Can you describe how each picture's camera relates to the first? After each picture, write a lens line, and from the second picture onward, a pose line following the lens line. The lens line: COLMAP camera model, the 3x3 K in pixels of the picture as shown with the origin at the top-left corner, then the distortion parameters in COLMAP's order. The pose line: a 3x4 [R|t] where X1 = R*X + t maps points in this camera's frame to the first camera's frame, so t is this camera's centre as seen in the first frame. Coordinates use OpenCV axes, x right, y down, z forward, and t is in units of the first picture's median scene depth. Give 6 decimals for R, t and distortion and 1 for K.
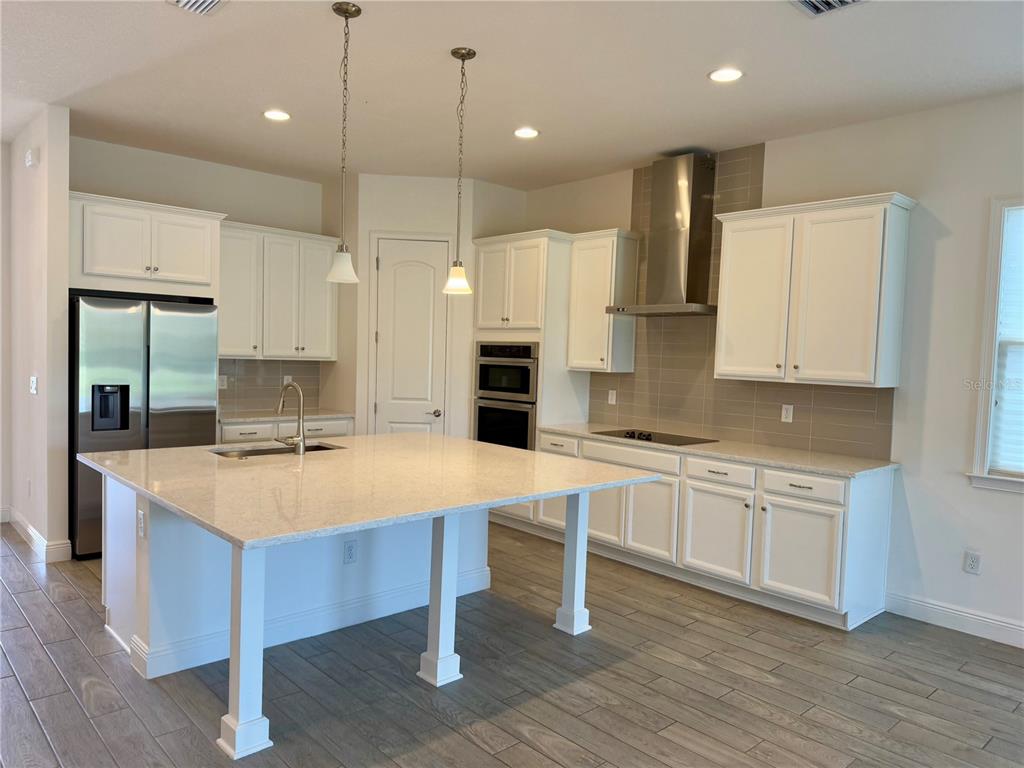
lens RADIAL K [[720.7, 0, 507.3], [0, 720.7, 390.5], [0, 0, 1]] dist [0.046089, -0.052042]
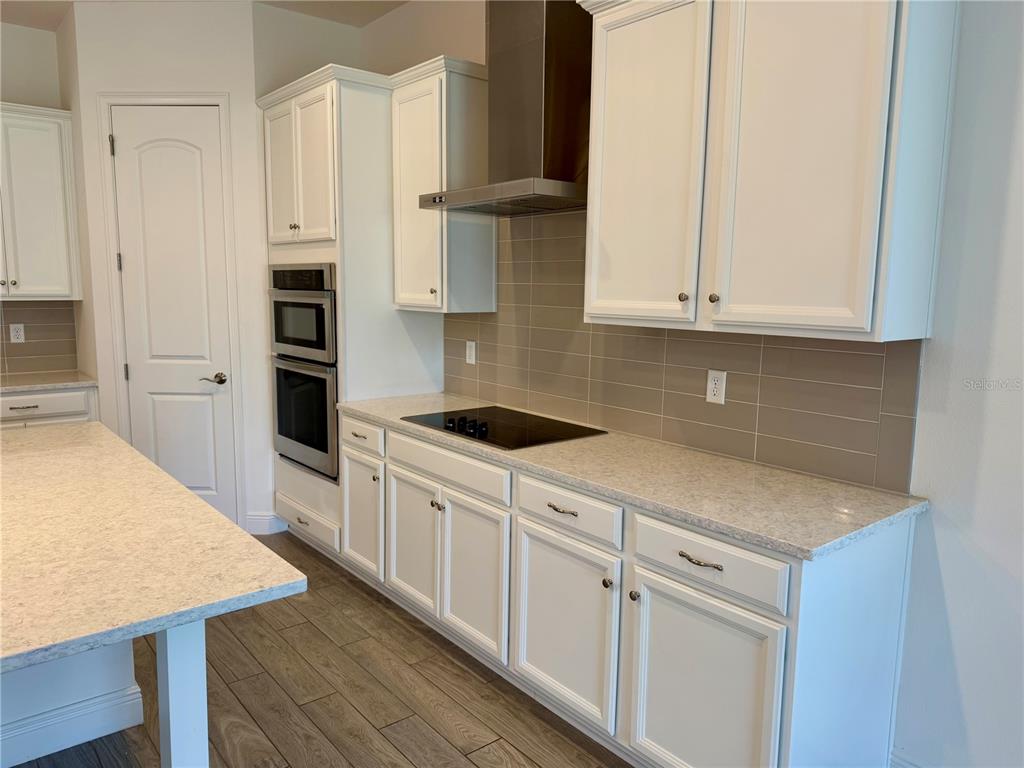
lens RADIAL K [[720.7, 0, 518.3], [0, 720.7, 391.8], [0, 0, 1]] dist [0.046089, -0.052042]
pose [[0.998441, -0.010613, -0.054801, 0.269373], [0.015439, 0.995965, 0.088406, -0.013766], [0.053642, -0.089114, 0.994576, 0.468584]]
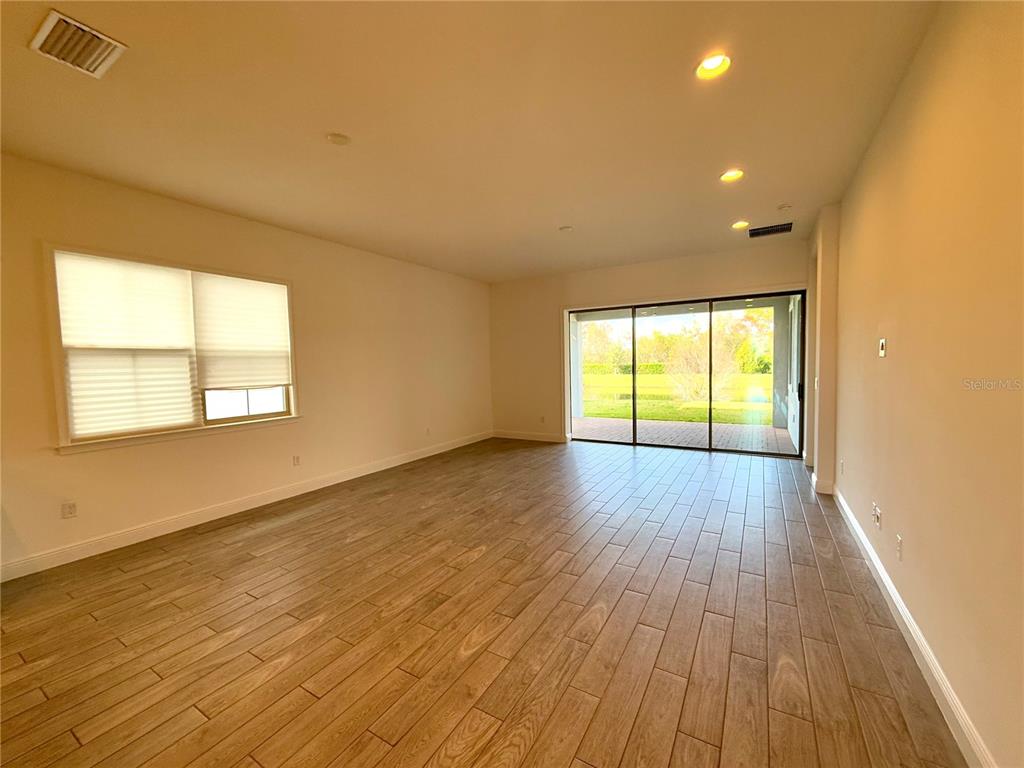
lens RADIAL K [[412.3, 0, 516.4], [0, 412.3, 384.7], [0, 0, 1]] dist [-0.000787, 0.000242]
pose [[-0.290926, -0.077056, 0.953637, -0.273298], [0.066164, 0.992745, 0.100401, -0.015593], [-0.954455, 0.092306, -0.283717, 0.335116]]
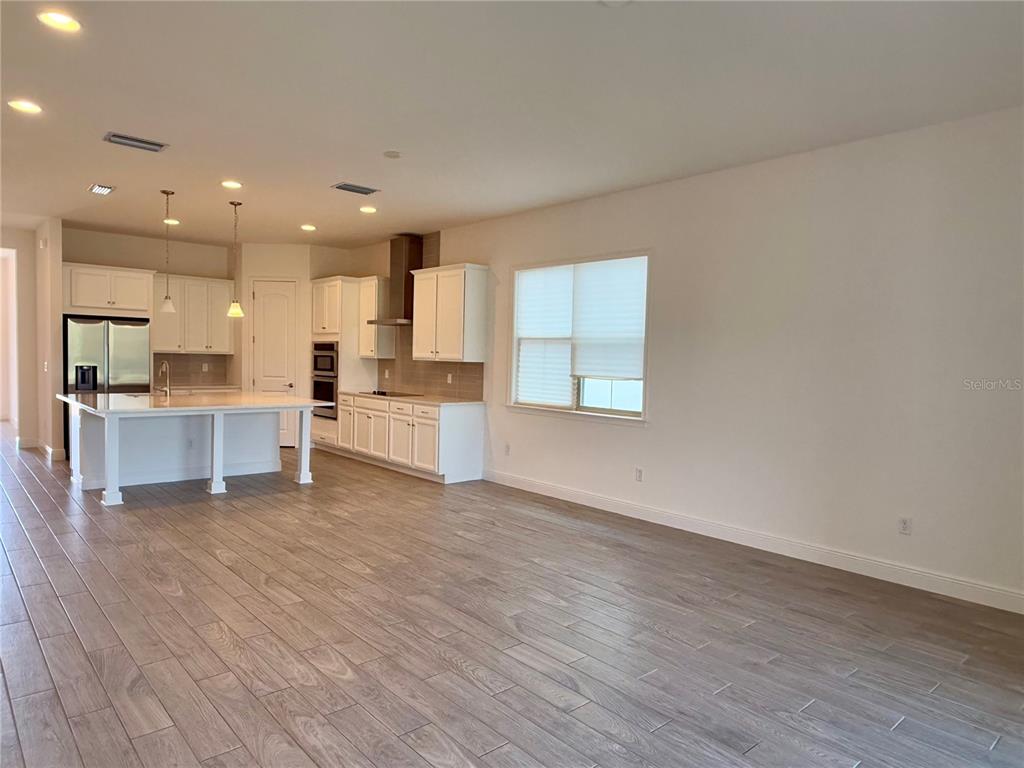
lens RADIAL K [[662.4, 0, 513.5], [0, 662.4, 390.7], [0, 0, 1]] dist [0.003963, 0.006003]
pose [[0.999789, -0.006447, -0.019491, 0.580161], [0.006356, 0.999969, -0.004723, 0.071562], [0.019520, 0.004598, 0.999799, -0.676074]]
